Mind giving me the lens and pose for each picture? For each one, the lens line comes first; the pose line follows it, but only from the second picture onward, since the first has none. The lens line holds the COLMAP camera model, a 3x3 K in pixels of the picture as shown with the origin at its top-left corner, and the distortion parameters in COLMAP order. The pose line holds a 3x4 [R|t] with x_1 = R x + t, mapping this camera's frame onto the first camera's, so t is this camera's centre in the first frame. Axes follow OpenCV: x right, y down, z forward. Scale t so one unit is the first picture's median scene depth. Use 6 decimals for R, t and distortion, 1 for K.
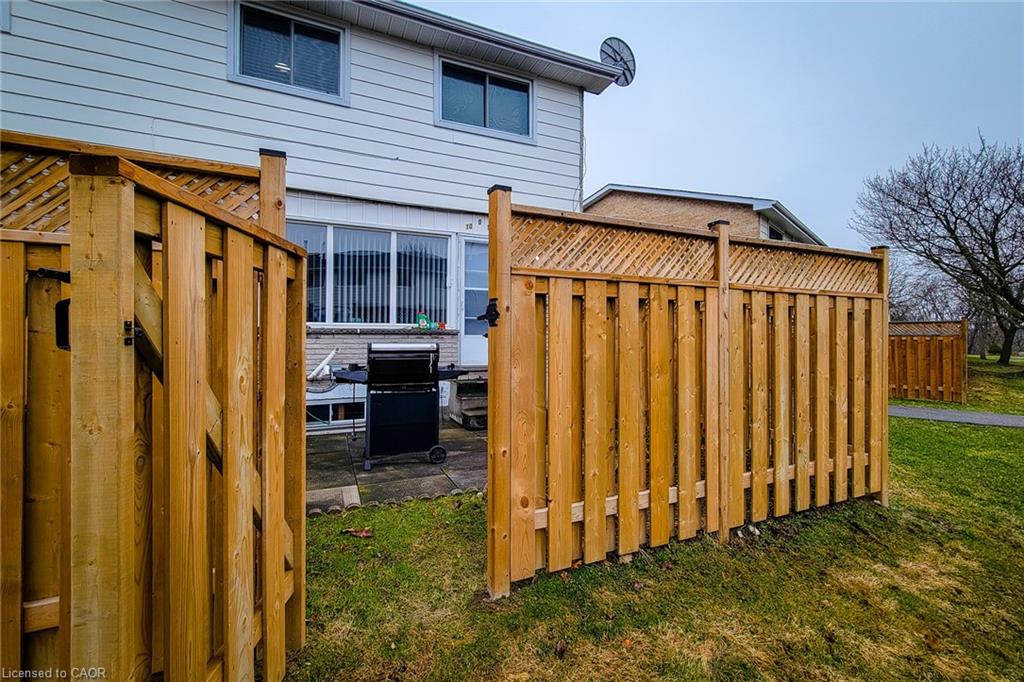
lens RADIAL K [[447.5, 0, 514.3], [0, 447.5, 341.8], [0, 0, 1]] dist [-0.001854, -0.000262]
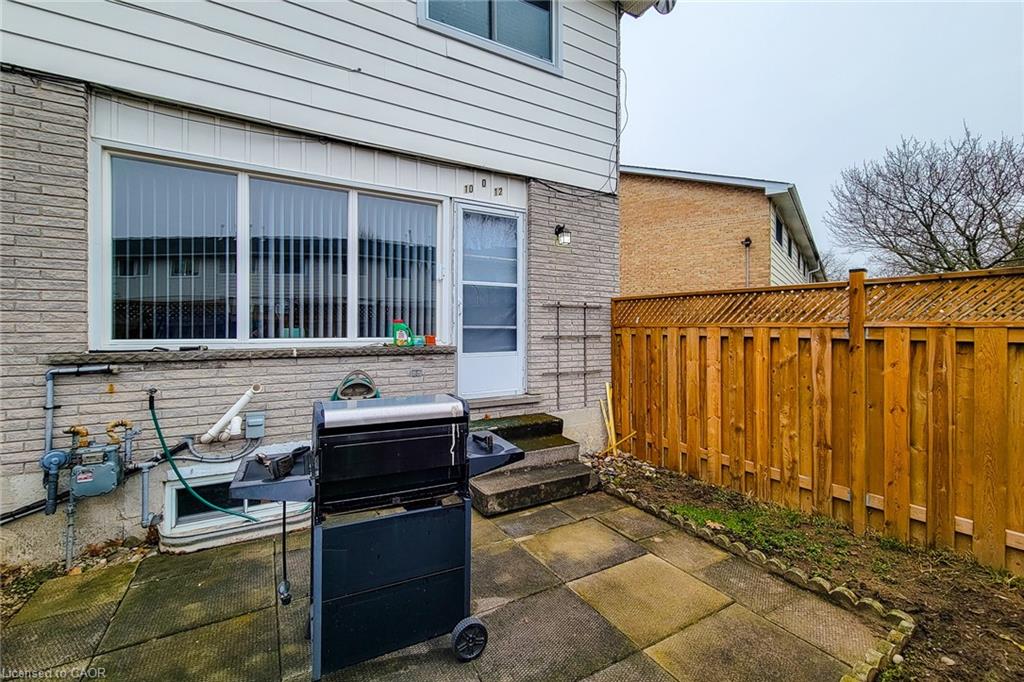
lens RADIAL K [[447.5, 0, 509.3], [0, 447.5, 339.2], [0, 0, 1]] dist [-0.001854, -0.000262]
pose [[0.993949, -0.000394, 0.109846, -0.117166], [-0.001504, 0.999851, 0.017188, -0.048051], [-0.109837, -0.017249, 0.993800, 0.340766]]
